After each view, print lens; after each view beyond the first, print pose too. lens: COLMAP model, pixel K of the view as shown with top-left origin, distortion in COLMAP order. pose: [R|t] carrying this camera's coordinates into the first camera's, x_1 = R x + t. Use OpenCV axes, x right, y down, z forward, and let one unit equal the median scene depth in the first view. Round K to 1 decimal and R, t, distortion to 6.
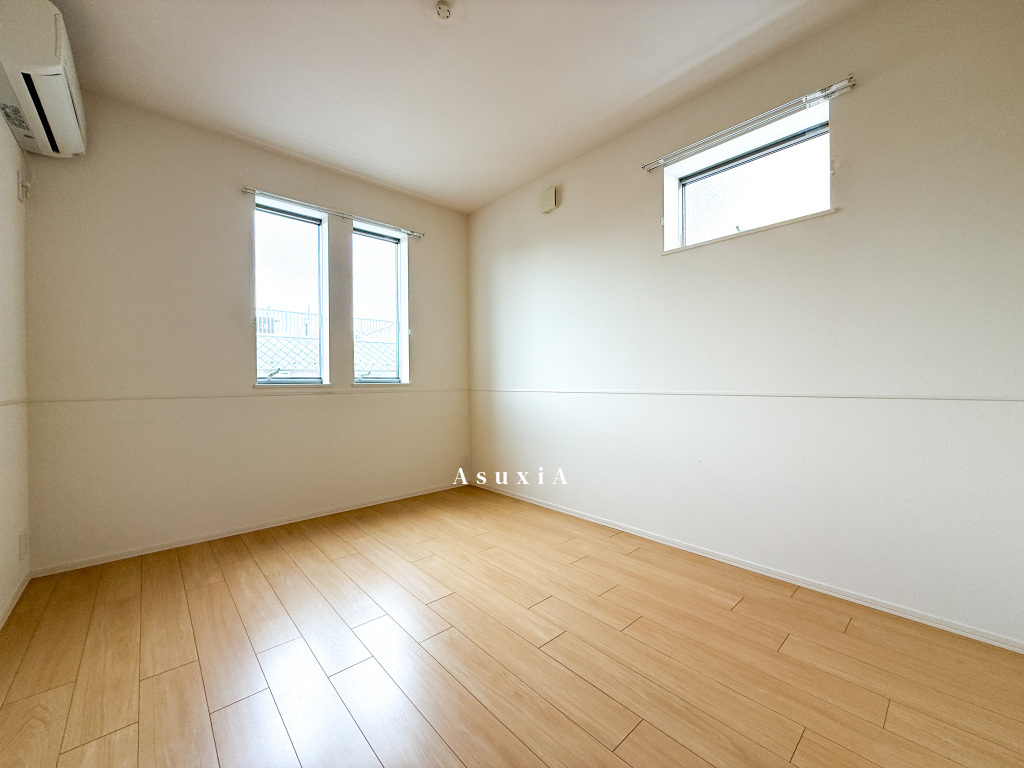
lens RADIAL K [[407.6, 0, 513.8], [0, 407.6, 383.4], [0, 0, 1]] dist [-0.002944, 0.000508]
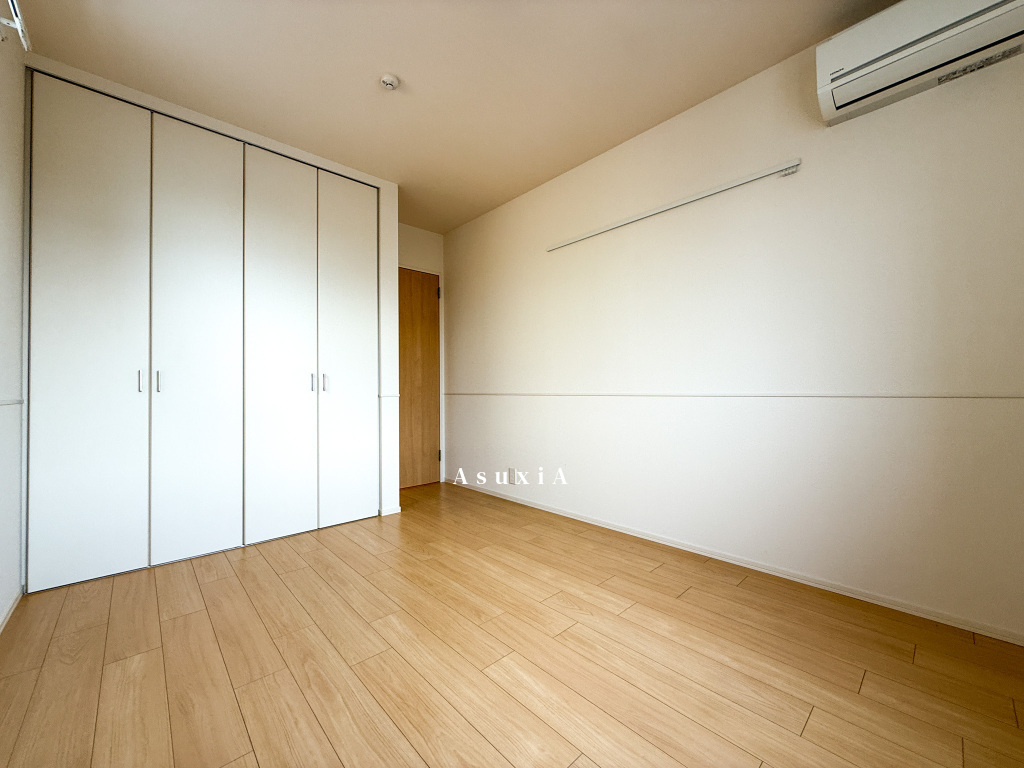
lens RADIAL K [[407.6, 0, 514.3], [0, 407.6, 385.9], [0, 0, 1]] dist [-0.002944, 0.000508]
pose [[-0.999784, 0.016505, -0.012614, -0.157550], [0.016567, 0.999851, -0.004874, 0.010172], [0.012532, -0.005082, -0.999909, 1.338381]]
